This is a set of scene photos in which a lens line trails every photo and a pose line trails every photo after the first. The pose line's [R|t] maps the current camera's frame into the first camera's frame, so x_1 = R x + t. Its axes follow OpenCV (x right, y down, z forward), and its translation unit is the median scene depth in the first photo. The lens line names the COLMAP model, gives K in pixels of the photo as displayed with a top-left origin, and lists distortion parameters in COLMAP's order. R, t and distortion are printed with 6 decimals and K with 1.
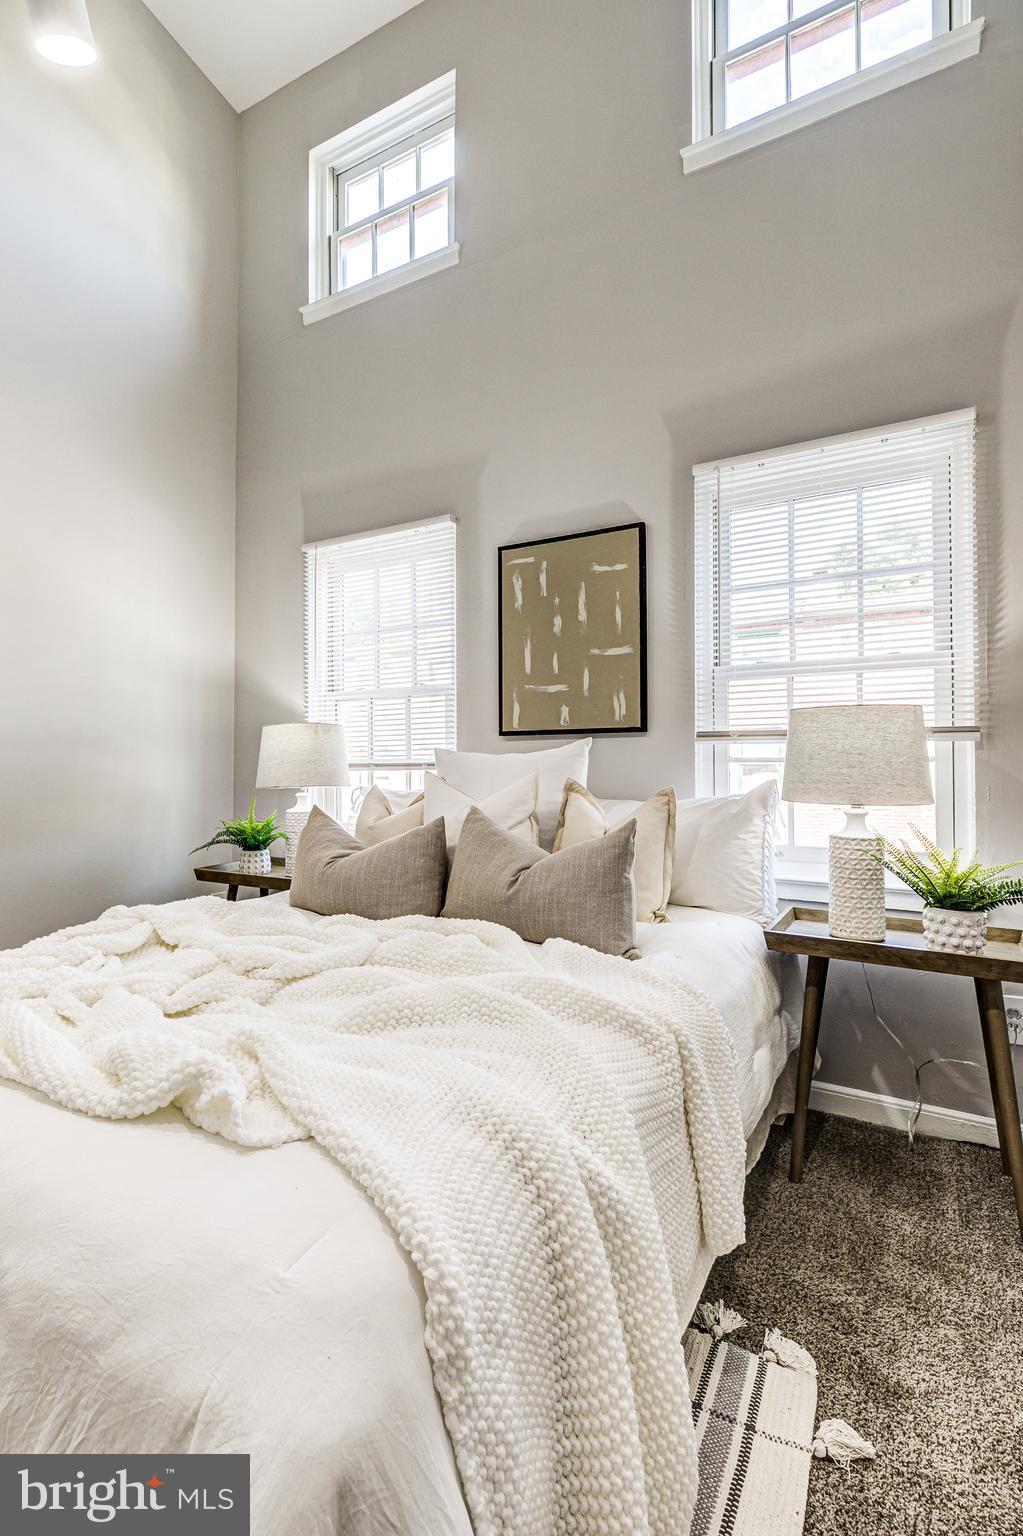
lens RADIAL K [[712.9, 0, 515.8], [0, 712.9, 744.7], [0, 0, 1]] dist [0.003168, 0.000257]
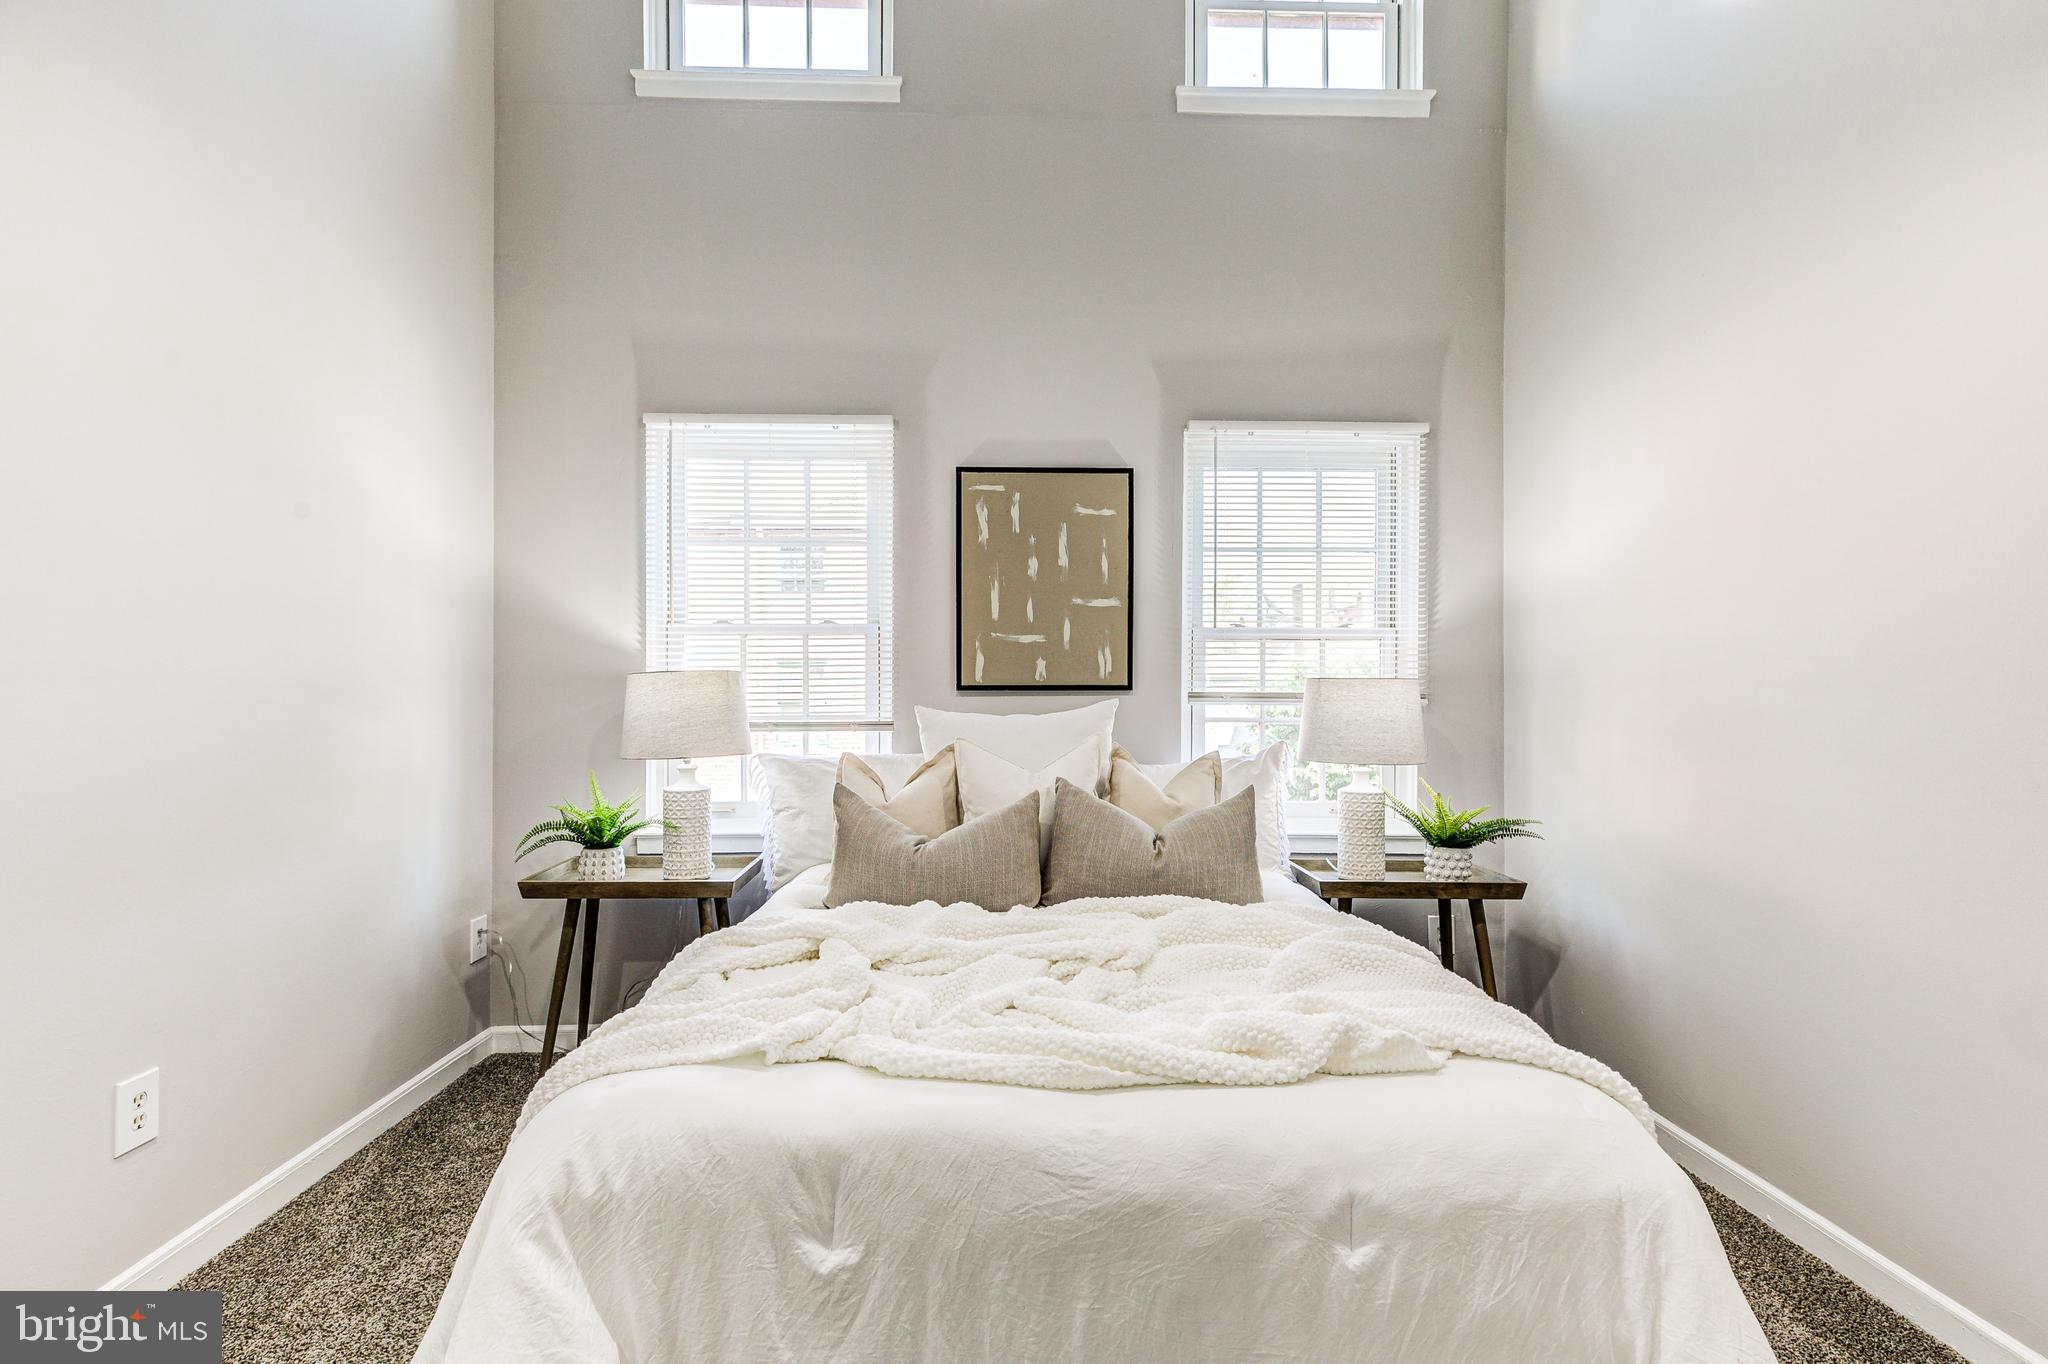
lens RADIAL K [[950.5, 0, 1024.0], [0, 950.5, 682.0], [0, 0, 1]] dist [0.003168, 0.000257]
pose [[0.857028, 0.014775, 0.515057, -0.569277], [-0.018885, 0.999818, 0.002744, -0.028988], [-0.514923, -0.012079, 0.857151, -0.009144]]
